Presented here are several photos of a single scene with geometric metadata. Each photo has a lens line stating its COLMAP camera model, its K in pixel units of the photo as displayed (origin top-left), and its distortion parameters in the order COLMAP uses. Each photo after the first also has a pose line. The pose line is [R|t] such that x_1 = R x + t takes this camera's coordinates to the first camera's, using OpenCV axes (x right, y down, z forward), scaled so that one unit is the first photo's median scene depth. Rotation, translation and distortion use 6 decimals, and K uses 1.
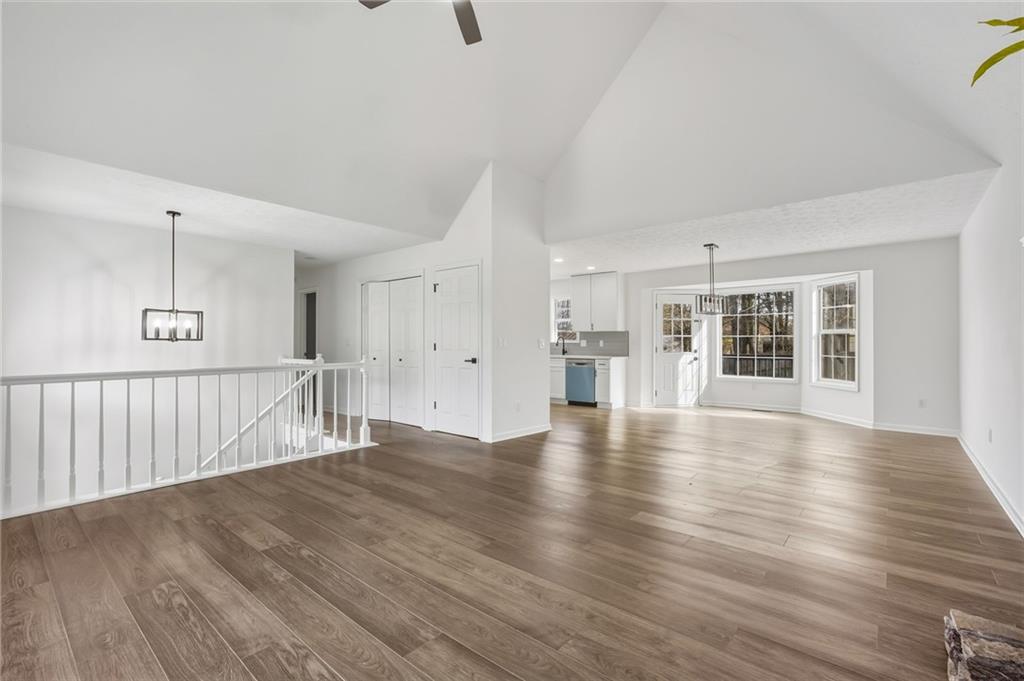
lens RADIAL K [[468.9, 0, 521.2], [0, 468.9, 339.8], [0, 0, 1]] dist [-0.003819, 0.001381]
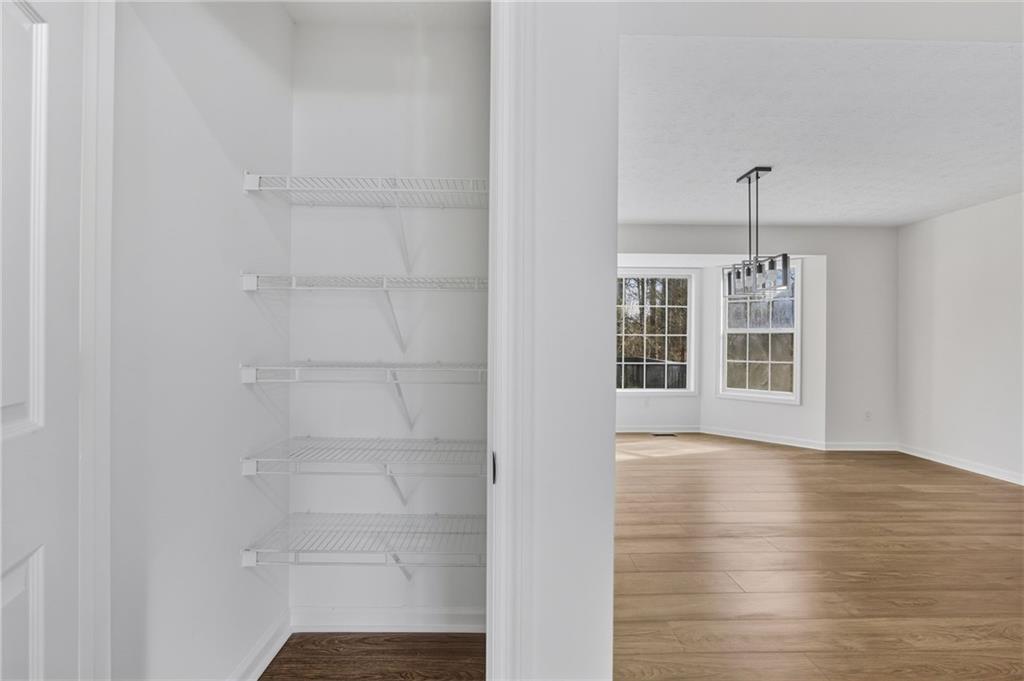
lens RADIAL K [[439.3, 0, 513.1], [0, 439.3, 339.4], [0, 0, 1]] dist [-0.020810, 0.001402]
pose [[0.750960, 0.001444, 0.660347, -0.193479], [-0.005656, 0.999975, 0.004246, -0.004848], [-0.660324, -0.006924, 0.750949, 0.954493]]
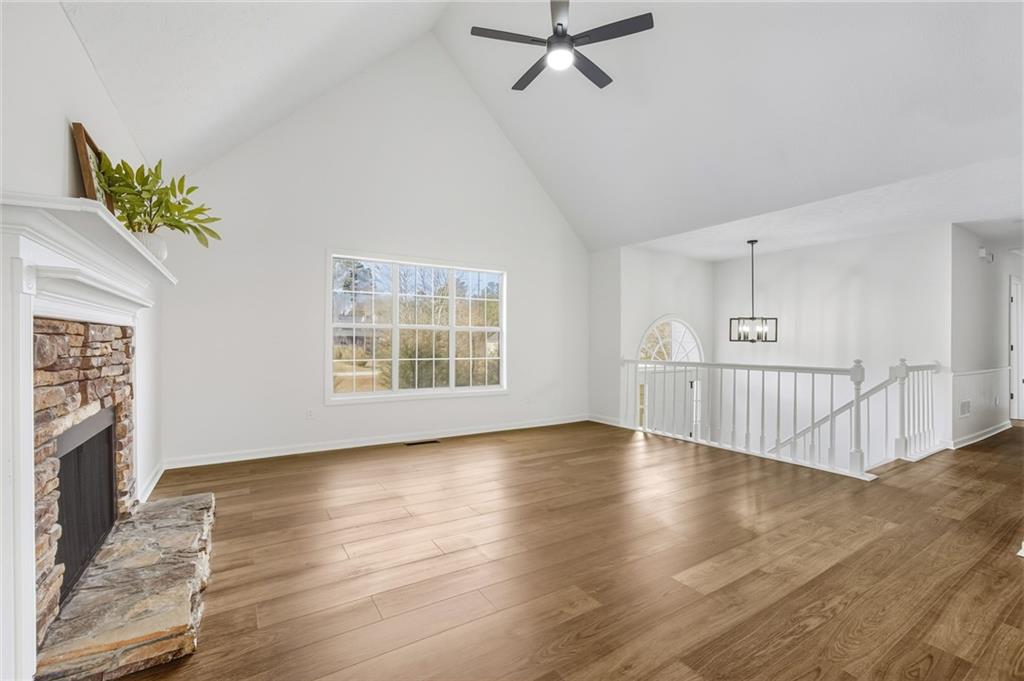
lens RADIAL K [[439.3, 0, 512.1], [0, 439.3, 342.5], [0, 0, 1]] dist [-0.020810, 0.001402]
pose [[-0.297772, -0.002046, -0.954635, 0.552863], [-0.001022, 0.999998, -0.001825, 0.006685], [0.954636, 0.000432, -0.297774, 0.682928]]
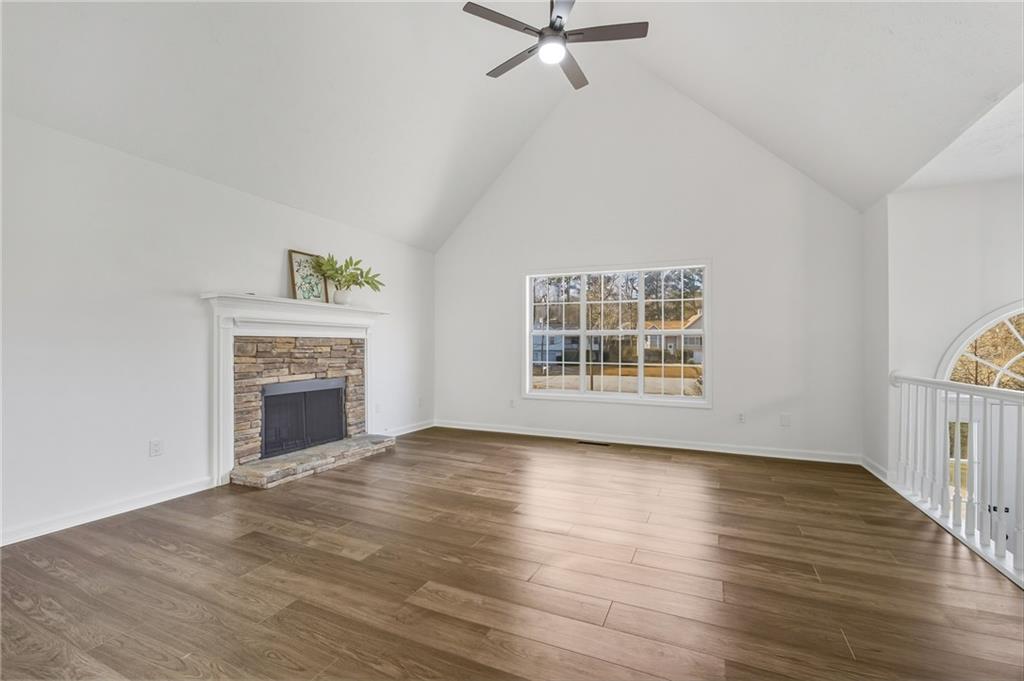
lens RADIAL K [[439.3, 0, 506.8], [0, 439.3, 342.8], [0, 0, 1]] dist [-0.020810, 0.001402]
pose [[-0.962532, -0.007692, -0.271060, 0.141744], [-0.004885, 0.999927, -0.011031, 0.007062], [0.271125, -0.009294, -0.962499, 1.138302]]
